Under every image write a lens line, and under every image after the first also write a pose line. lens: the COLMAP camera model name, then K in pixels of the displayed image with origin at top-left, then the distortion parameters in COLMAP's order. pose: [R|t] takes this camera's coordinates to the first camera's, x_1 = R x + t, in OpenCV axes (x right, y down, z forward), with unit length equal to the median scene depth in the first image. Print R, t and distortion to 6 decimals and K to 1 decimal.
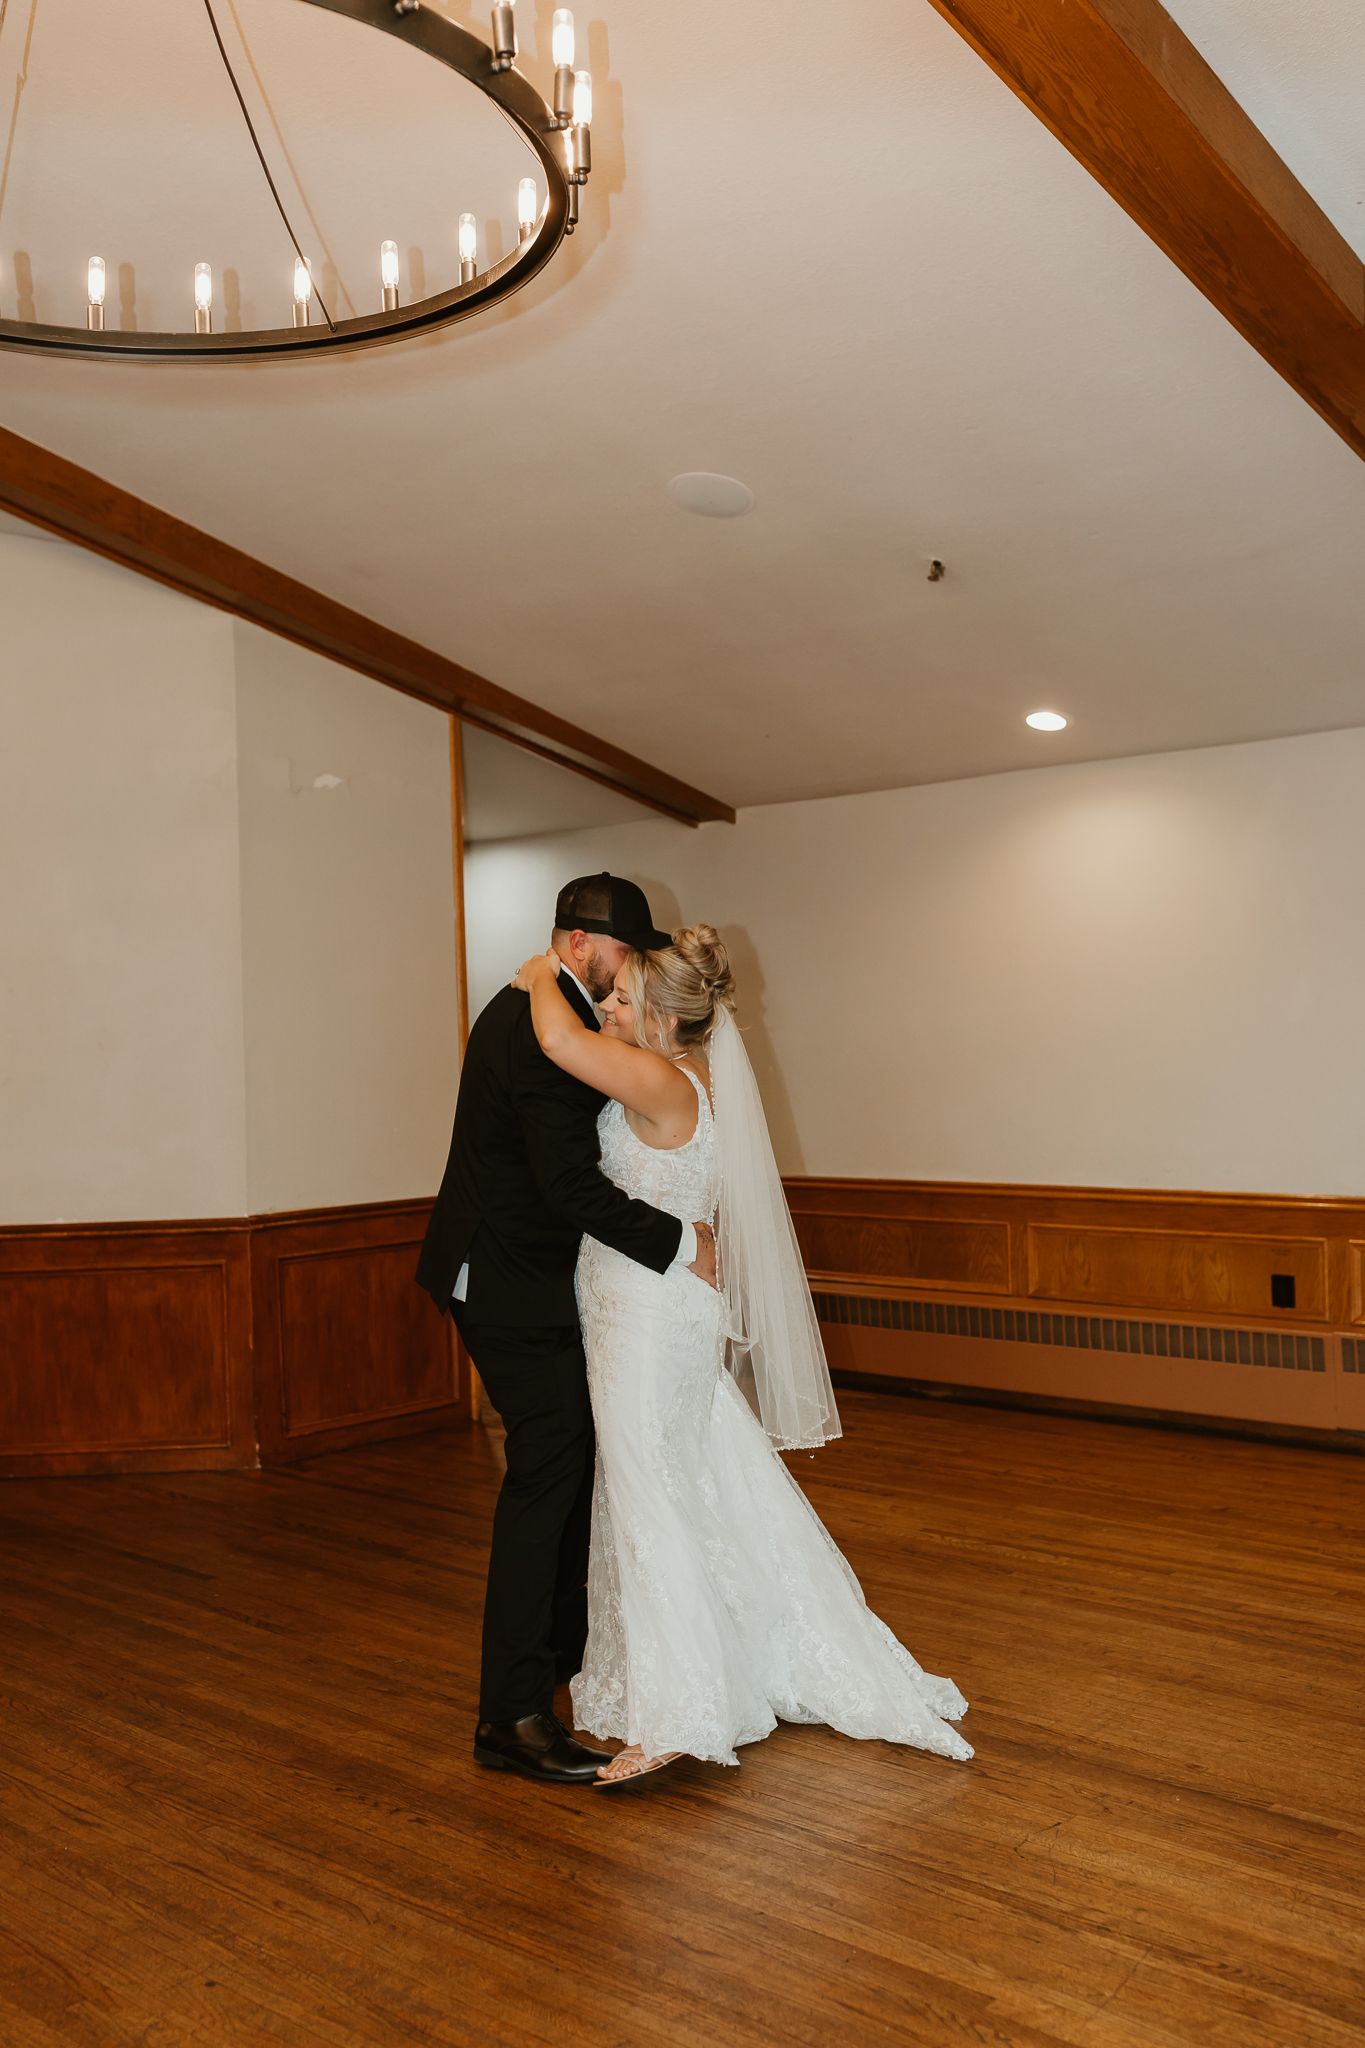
lens RADIAL K [[1937.0, 0, 689.8], [0, 1937.0, 1030.4], [0, 0, 1]] dist [0.011464, -0.019227]
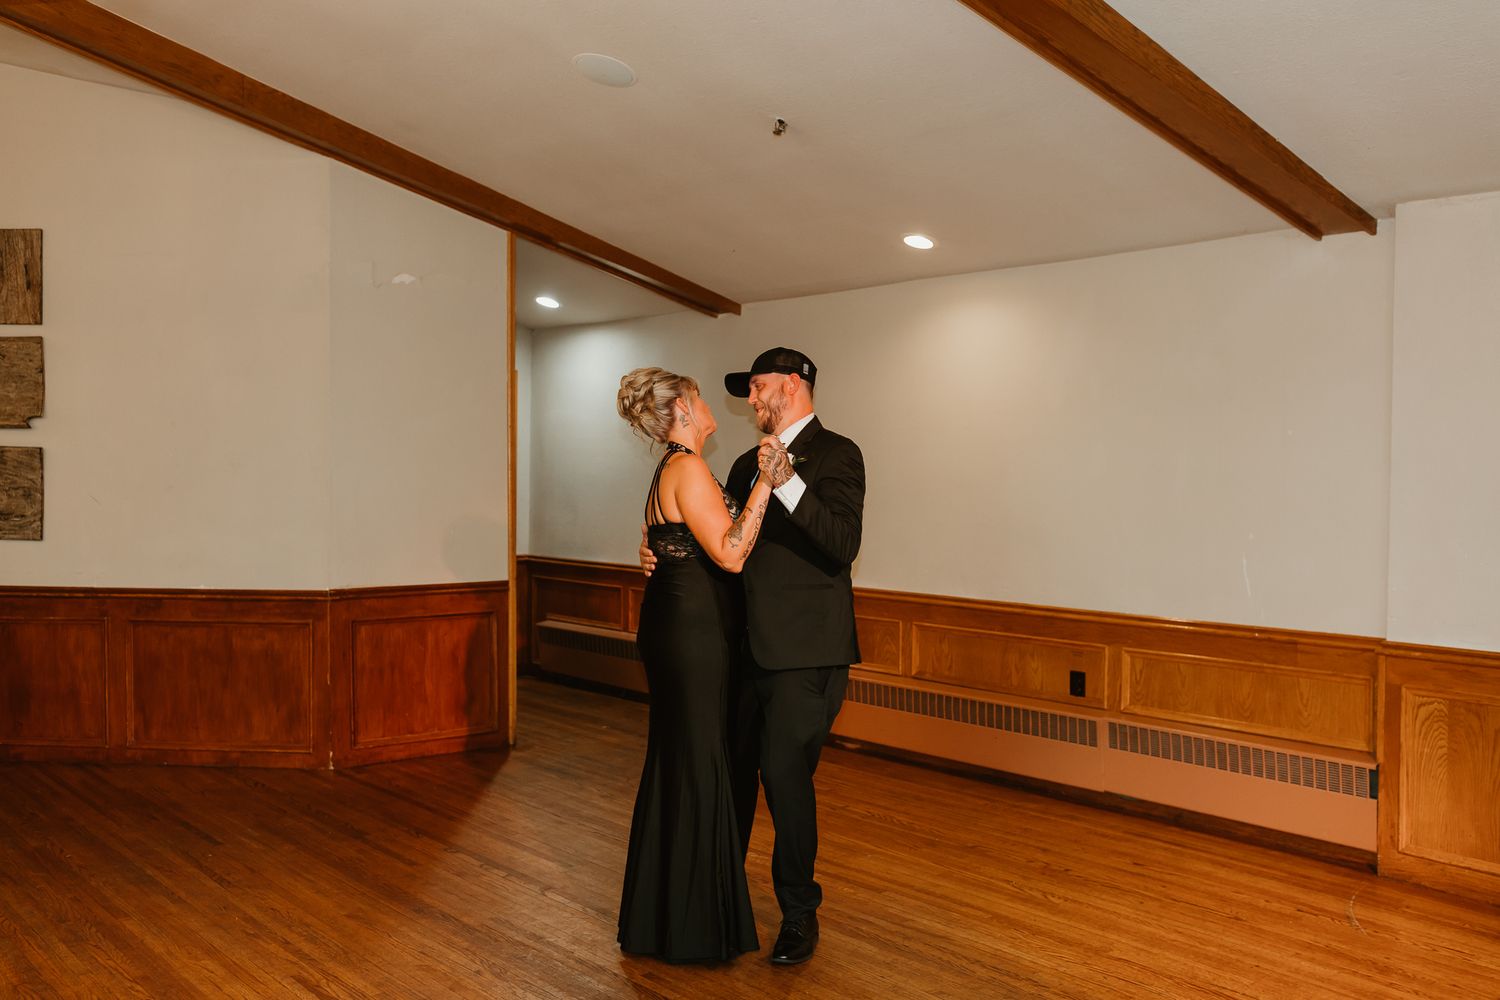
lens RADIAL K [[1418.7, 0, 761.5], [0, 1418.7, 502.8], [0, 0, 1]] dist [0.011464, -0.019227]
pose [[0.989802, 0.037575, -0.137405, 0.221277], [-0.033702, 0.998969, 0.030407, -0.008776], [0.138406, -0.025466, 0.990048, 0.029039]]
